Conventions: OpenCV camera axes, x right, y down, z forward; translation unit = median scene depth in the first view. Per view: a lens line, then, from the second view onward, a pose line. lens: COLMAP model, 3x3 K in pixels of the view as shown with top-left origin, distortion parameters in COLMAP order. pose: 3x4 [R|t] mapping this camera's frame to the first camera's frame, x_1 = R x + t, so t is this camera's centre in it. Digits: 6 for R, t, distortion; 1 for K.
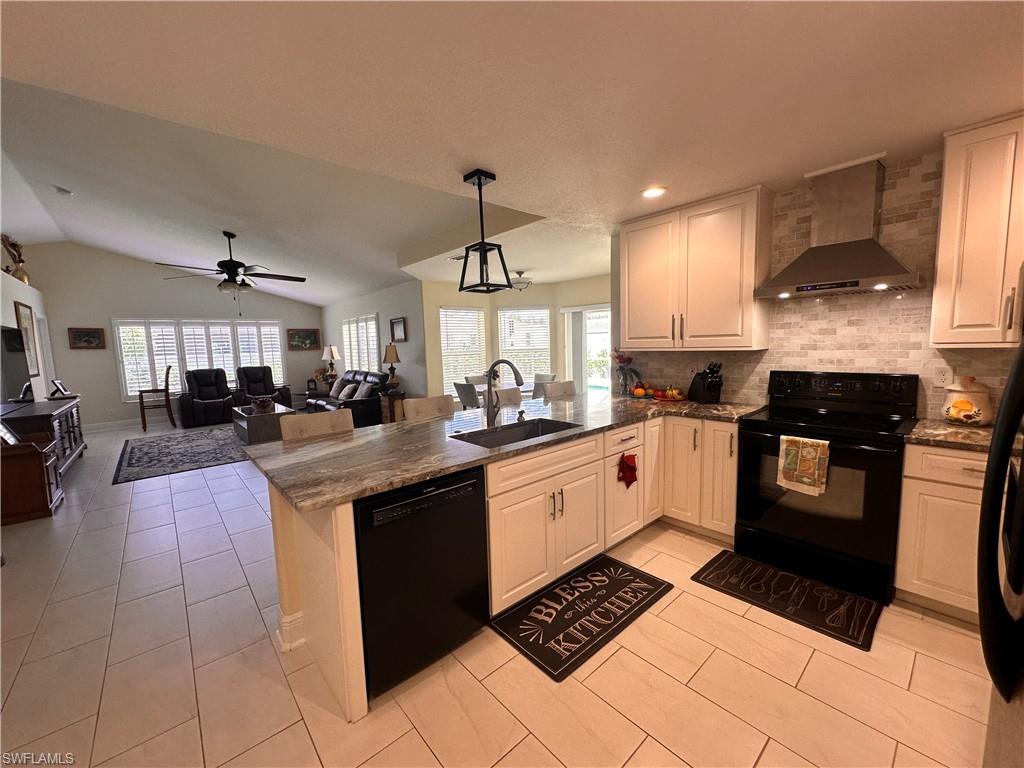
lens RADIAL K [[409.3, 0, 510.3], [0, 409.3, 384.2], [0, 0, 1]] dist [-0.002898, 0.000821]
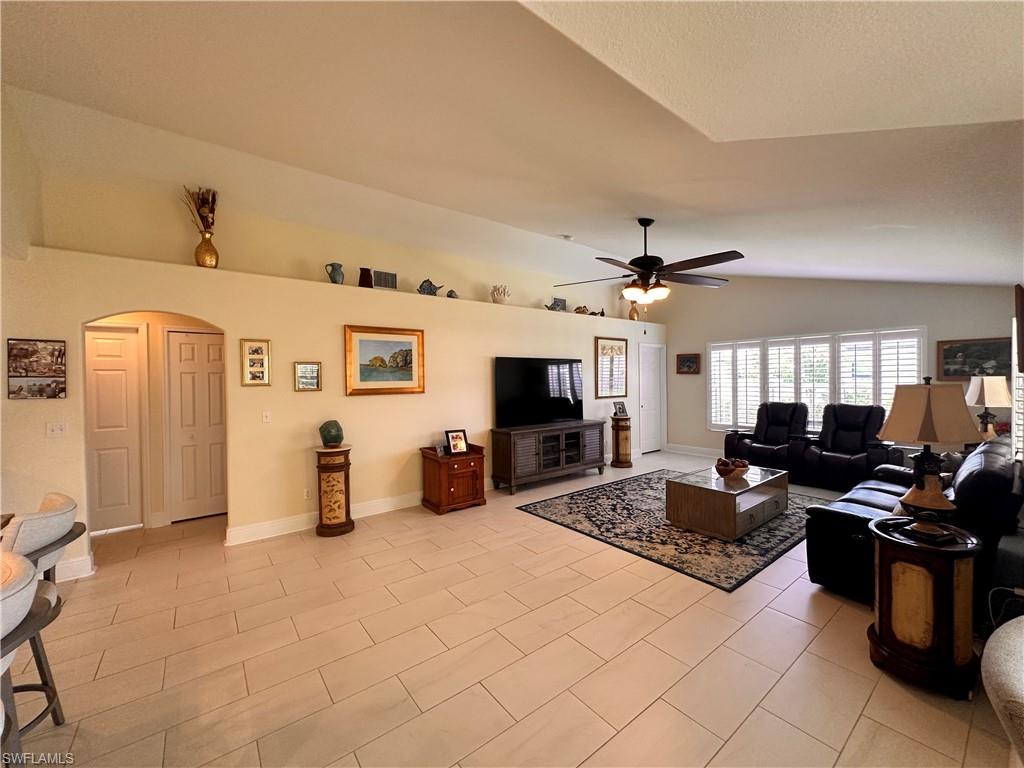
lens RADIAL K [[409.3, 0, 511.2], [0, 409.3, 384.2], [0, 0, 1]] dist [-0.002898, 0.000821]
pose [[-0.056226, 0.044375, -0.997431, 0.030452], [-0.085984, 0.995085, 0.049117, -0.066537], [0.994709, 0.088525, -0.052135, 0.555251]]
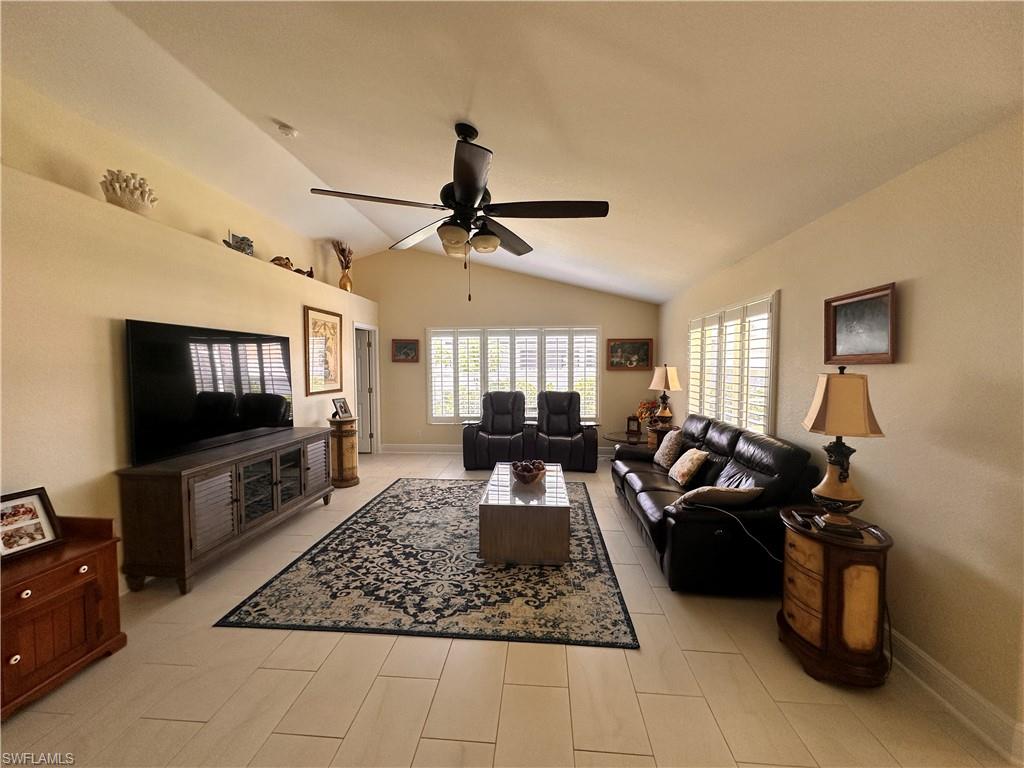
lens RADIAL K [[409.3, 0, 511.4], [0, 409.3, 384.3], [0, 0, 1]] dist [-0.002898, 0.000821]
pose [[0.699955, 0.061778, -0.711510, -0.197005], [-0.089914, 0.995948, -0.001980, -0.051580], [0.708504, 0.065360, 0.702673, 0.483261]]
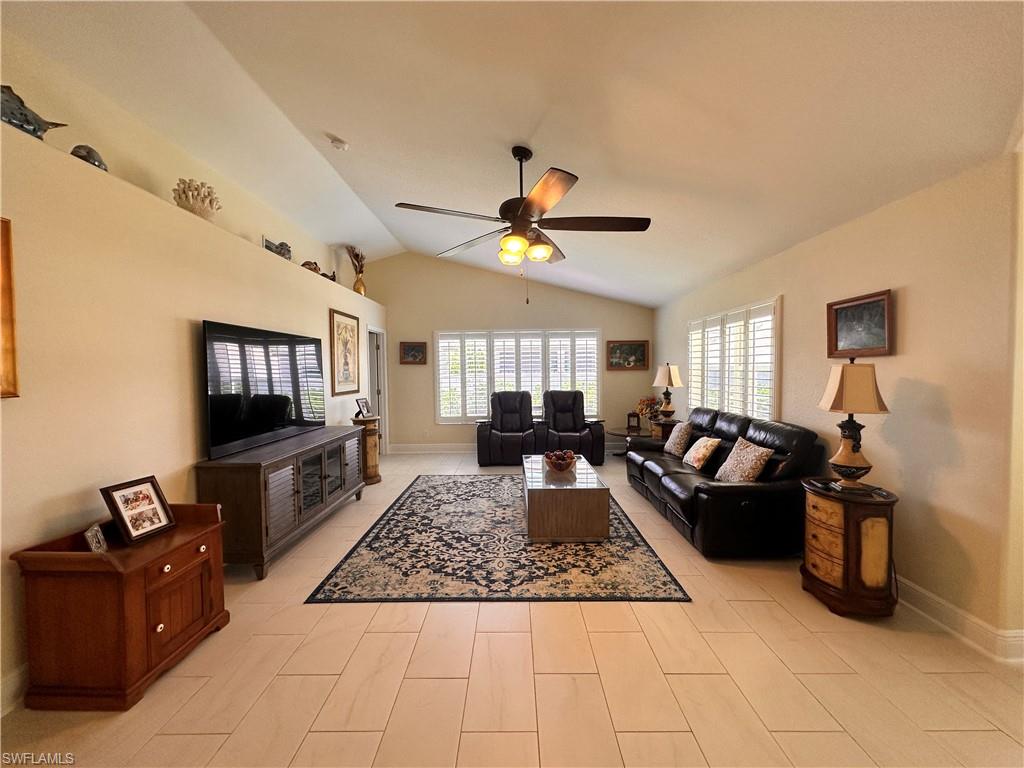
lens RADIAL K [[409.3, 0, 511.9], [0, 409.3, 384.5], [0, 0, 1]] dist [-0.002898, 0.000821]
pose [[0.749662, 0.045841, -0.660231, -0.221589], [-0.077802, 0.996785, -0.019133, -0.036070], [0.657232, 0.065711, 0.750819, 0.408426]]
